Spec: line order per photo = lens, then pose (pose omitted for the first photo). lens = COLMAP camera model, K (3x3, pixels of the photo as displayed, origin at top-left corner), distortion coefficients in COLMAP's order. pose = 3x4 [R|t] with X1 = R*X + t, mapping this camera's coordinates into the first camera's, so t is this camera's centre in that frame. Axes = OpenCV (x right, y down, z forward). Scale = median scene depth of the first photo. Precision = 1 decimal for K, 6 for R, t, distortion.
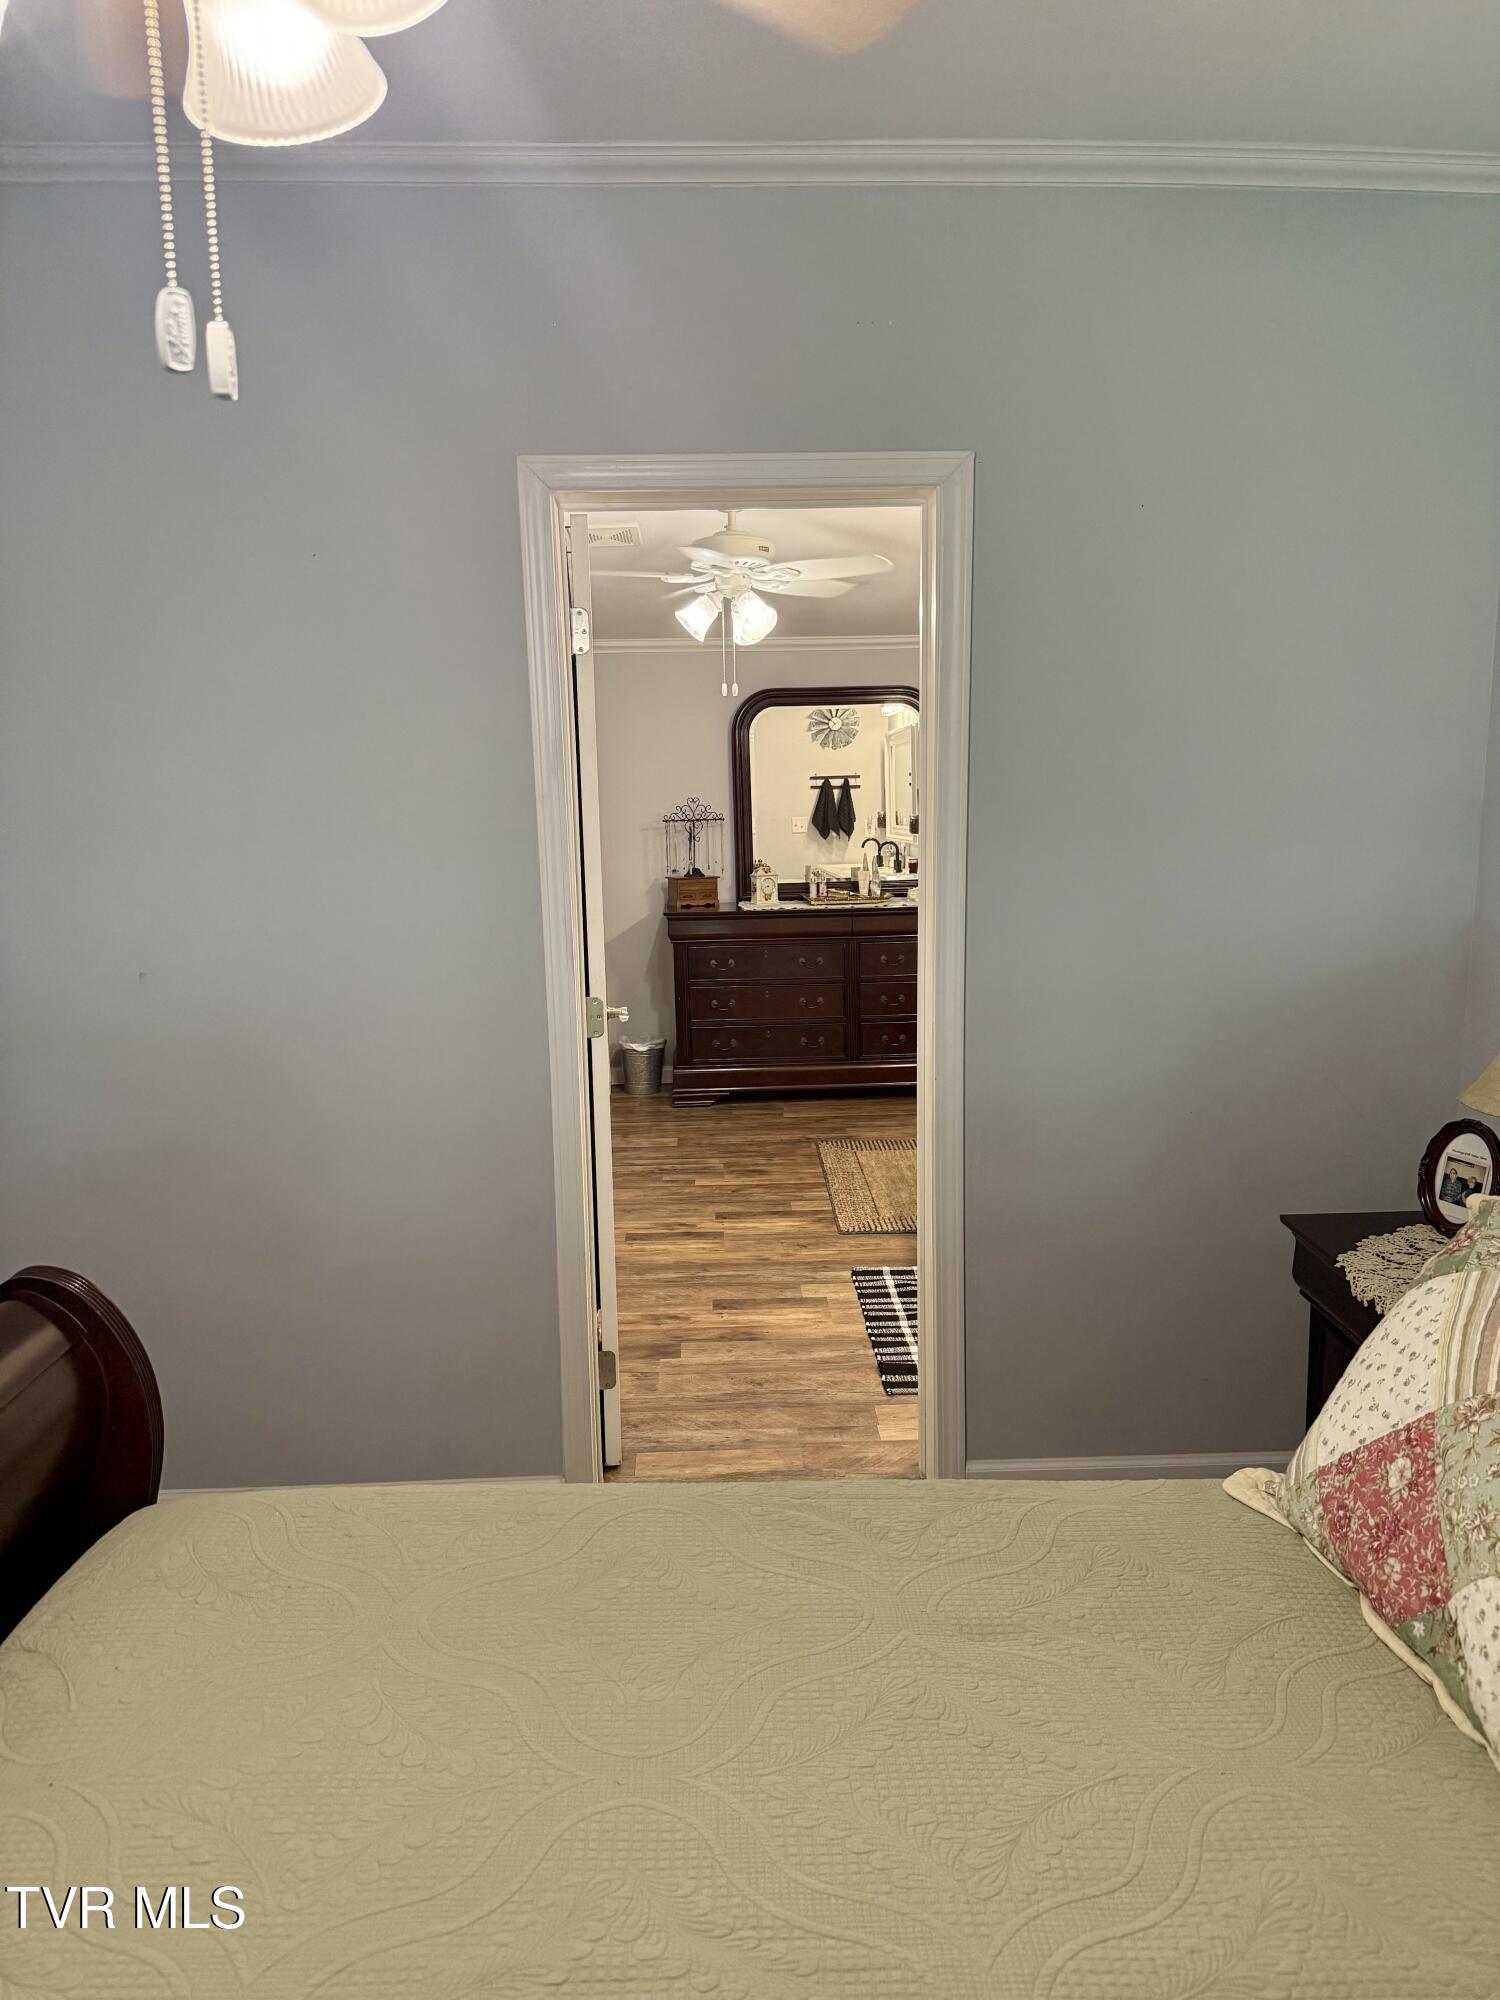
lens RADIAL K [[1416.8, 0, 750.0], [0, 1416.8, 1000.0], [0, 0, 1]] dist [0.148135, -0.212089]
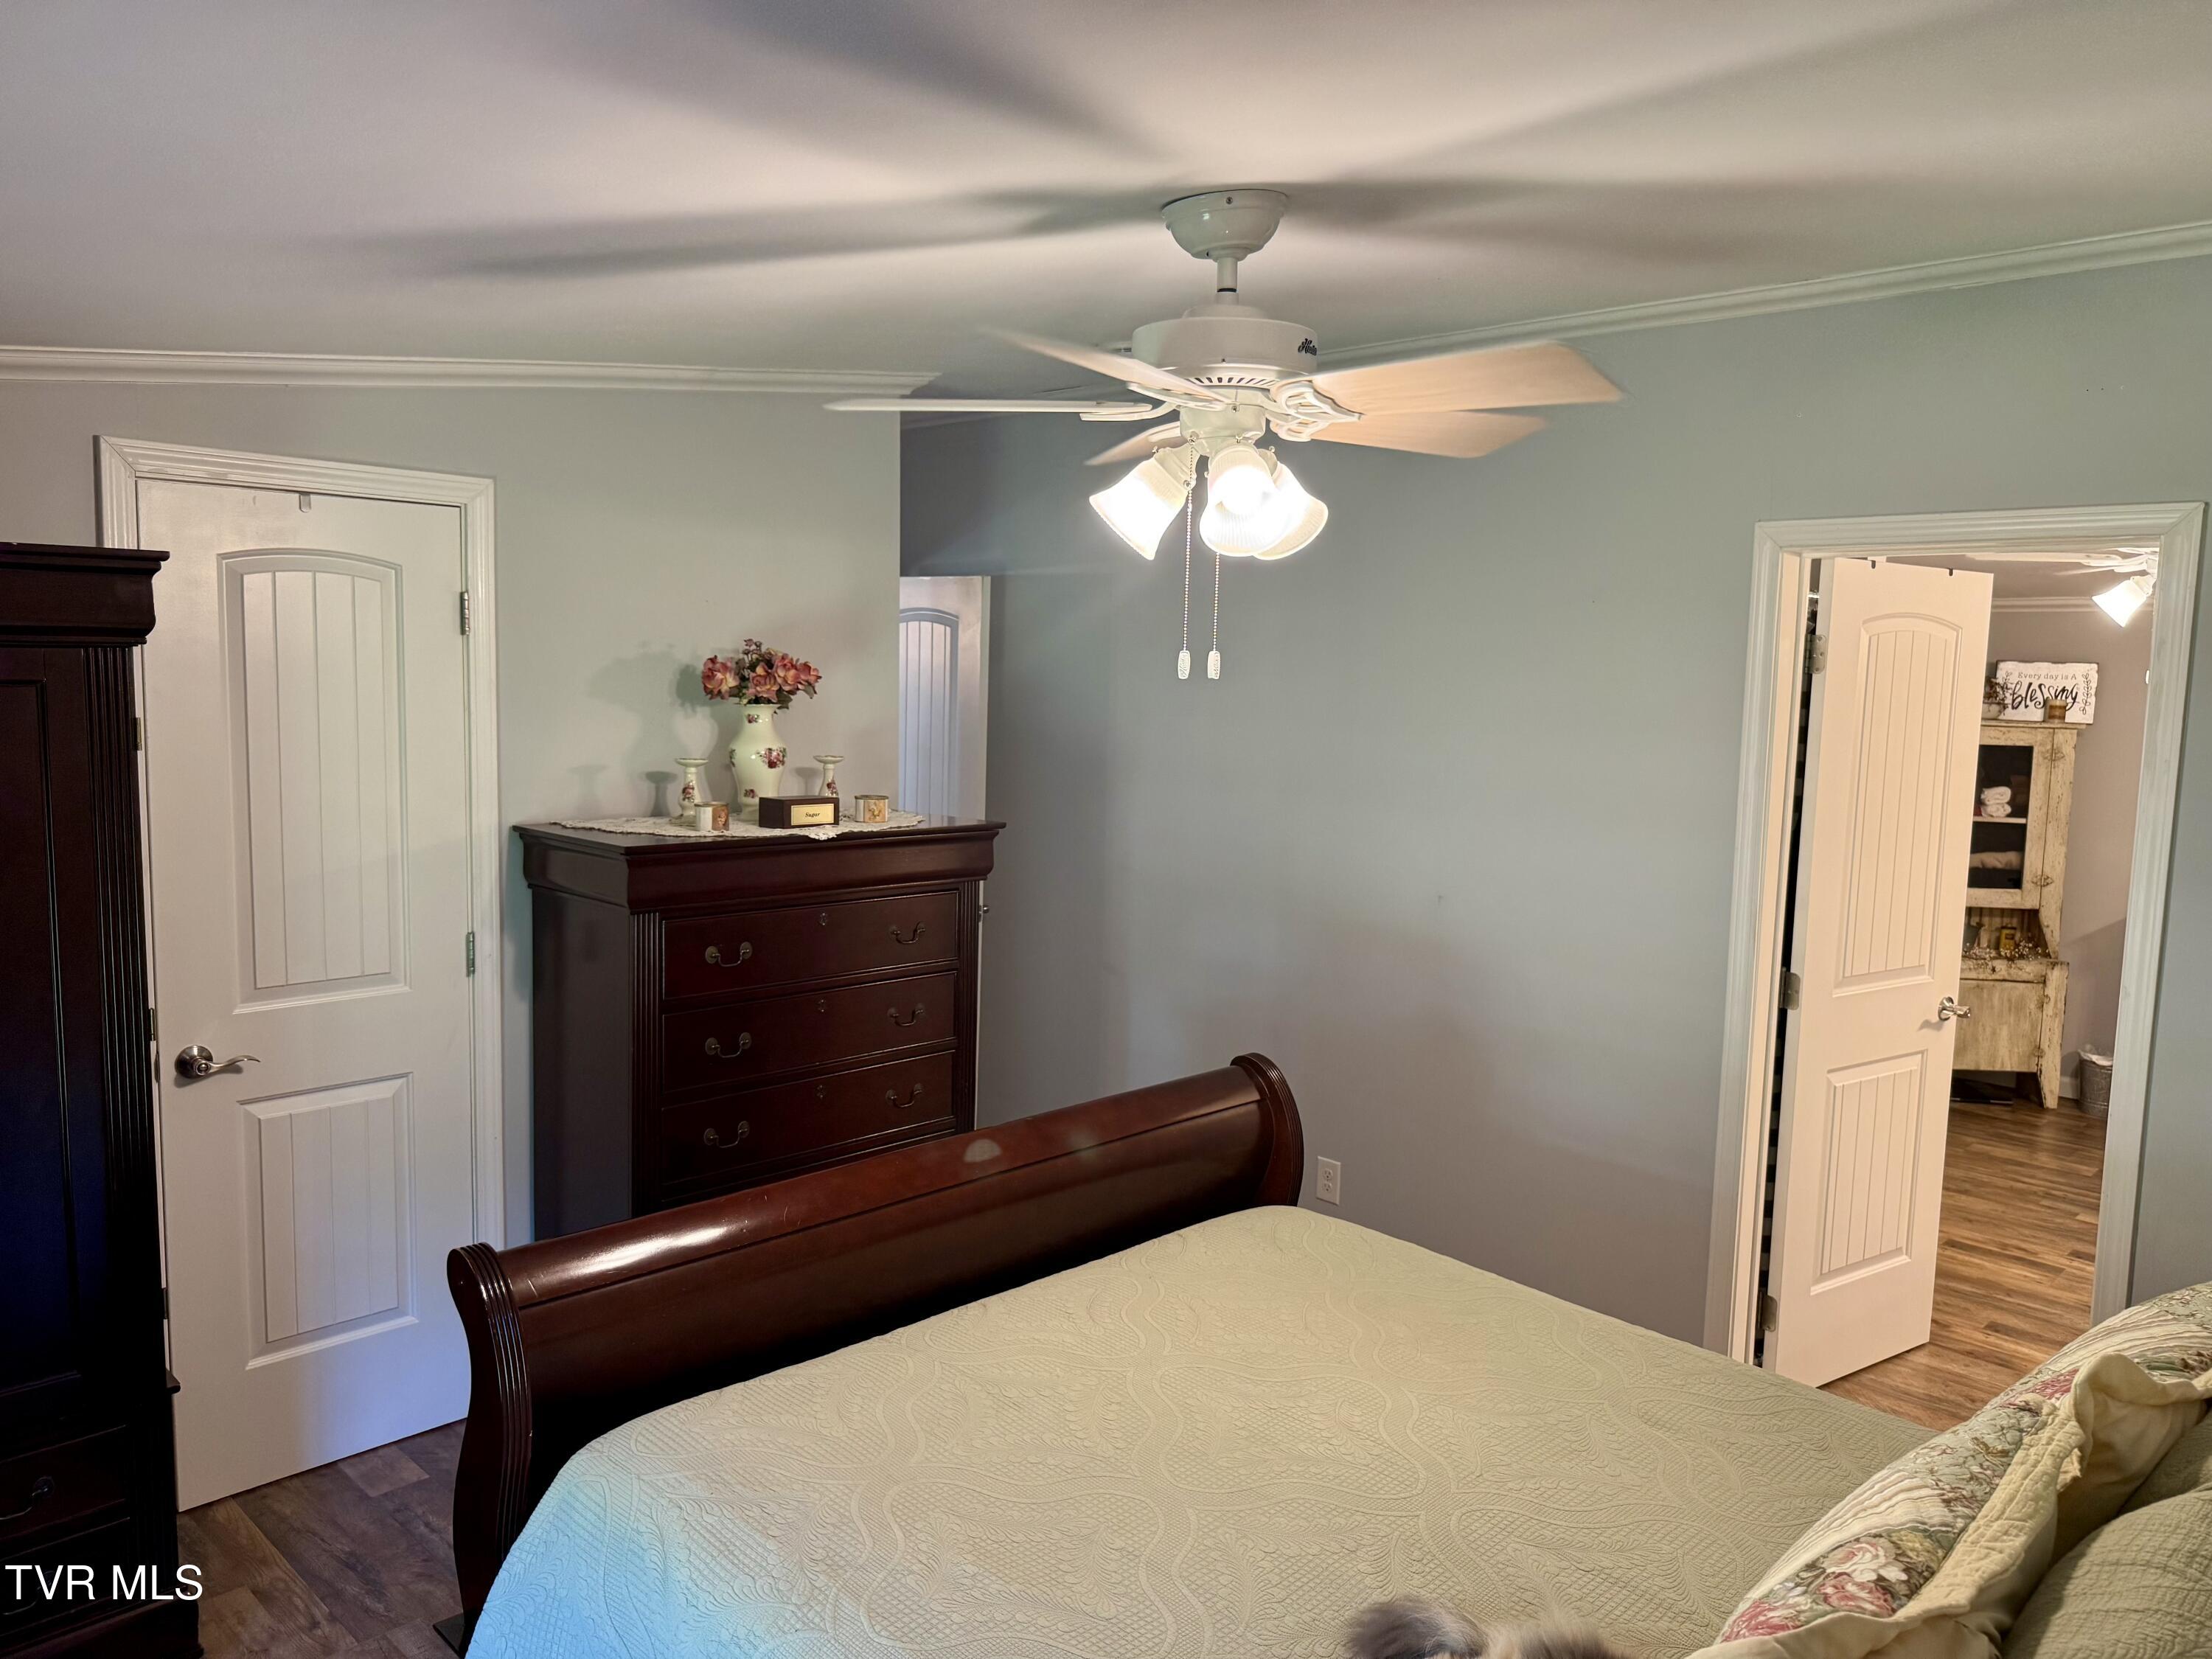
lens RADIAL K [[1567.0, 0, 1106.0], [0, 1567.0, 829.5], [0, 0, 1]] dist [0.148135, -0.212089]
pose [[0.694851, 0.112122, -0.710360, 0.256535], [-0.154391, 0.987997, 0.004922, -0.024134], [0.702385, 0.106253, 0.703822, -0.178735]]
